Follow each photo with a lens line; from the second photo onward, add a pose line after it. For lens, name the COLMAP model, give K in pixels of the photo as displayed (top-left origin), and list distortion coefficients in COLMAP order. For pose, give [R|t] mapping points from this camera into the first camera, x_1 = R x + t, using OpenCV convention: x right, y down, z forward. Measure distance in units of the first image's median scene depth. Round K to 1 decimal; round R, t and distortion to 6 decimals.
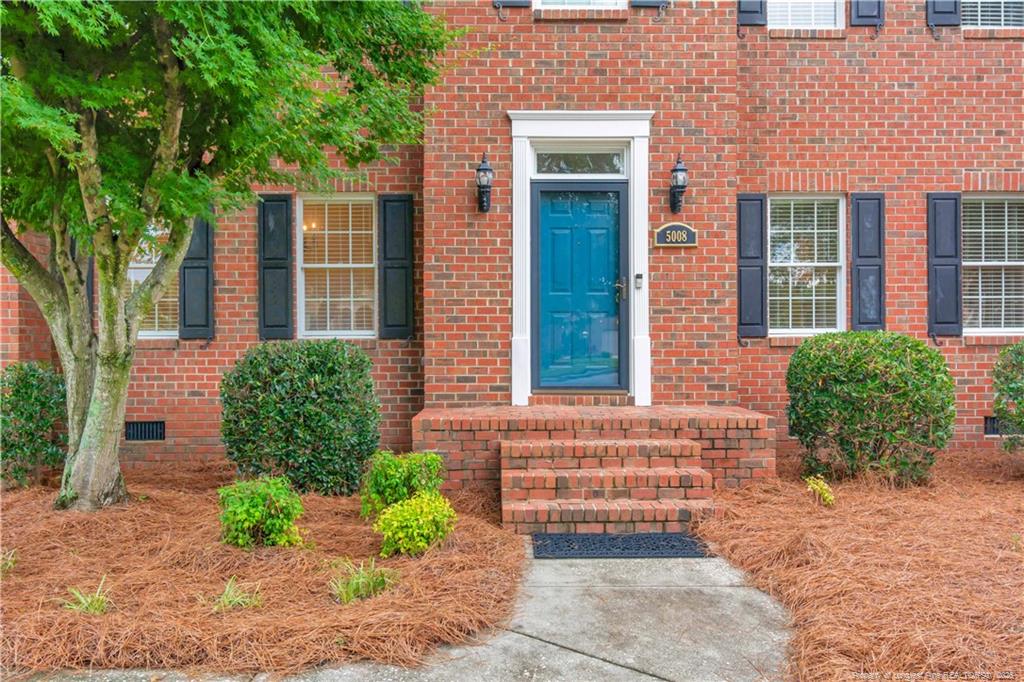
lens RADIAL K [[864.2, 0, 510.4], [0, 864.2, 340.3], [0, 0, 1]] dist [0.002534, -0.001007]
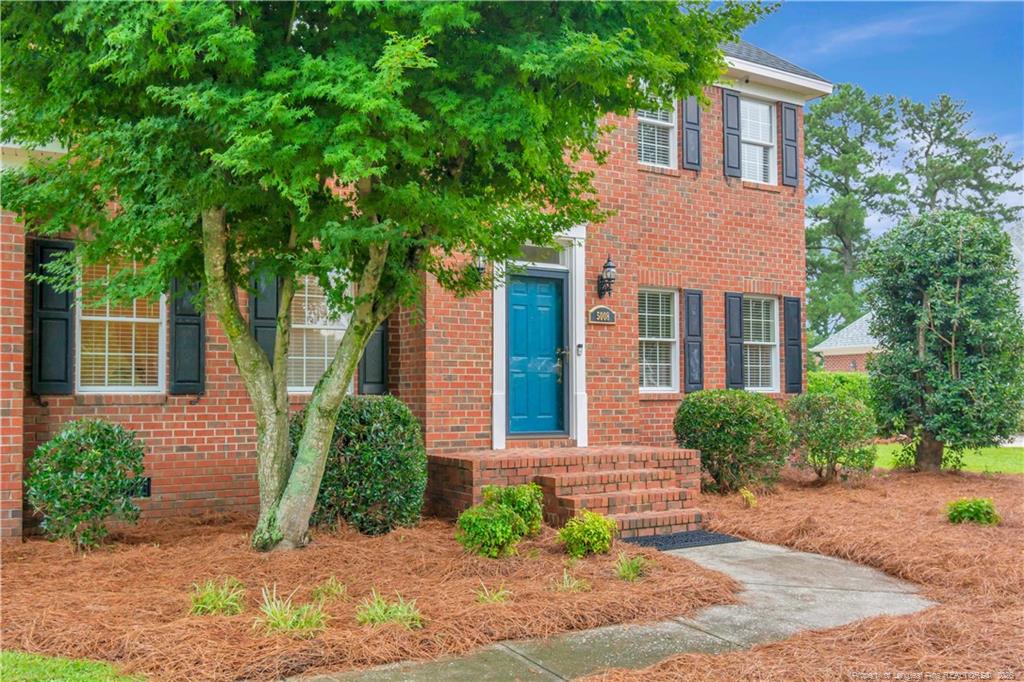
lens RADIAL K [[864.2, 0, 515.7], [0, 864.2, 375.7], [0, 0, 1]] dist [0.002534, -0.001007]
pose [[0.873516, 0.011137, 0.486667, -0.558076], [0.000790, 0.999705, -0.024295, 0.001347], [-0.486794, 0.021606, 0.873249, -0.077009]]
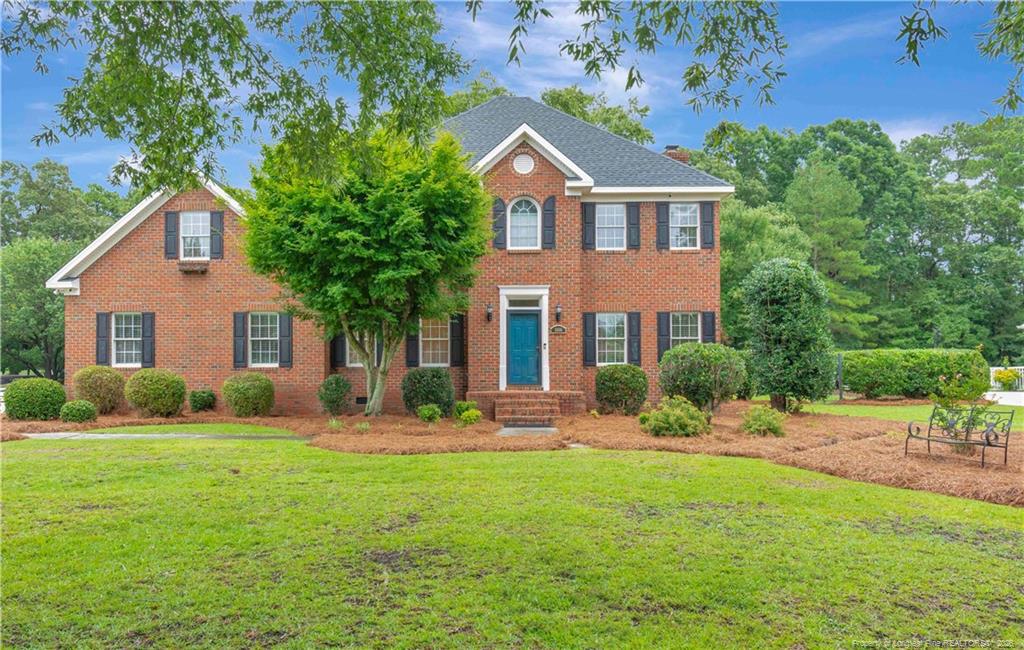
lens RADIAL K [[687.8, 0, 485.0], [0, 687.8, 356.6], [0, 0, 1]] dist [0.002053, 0.000708]
pose [[0.999441, 0.000338, -0.033425, 0.028940], [-0.000885, 0.999866, -0.016335, 0.002179], [0.033415, 0.016355, 0.999308, -1.227402]]
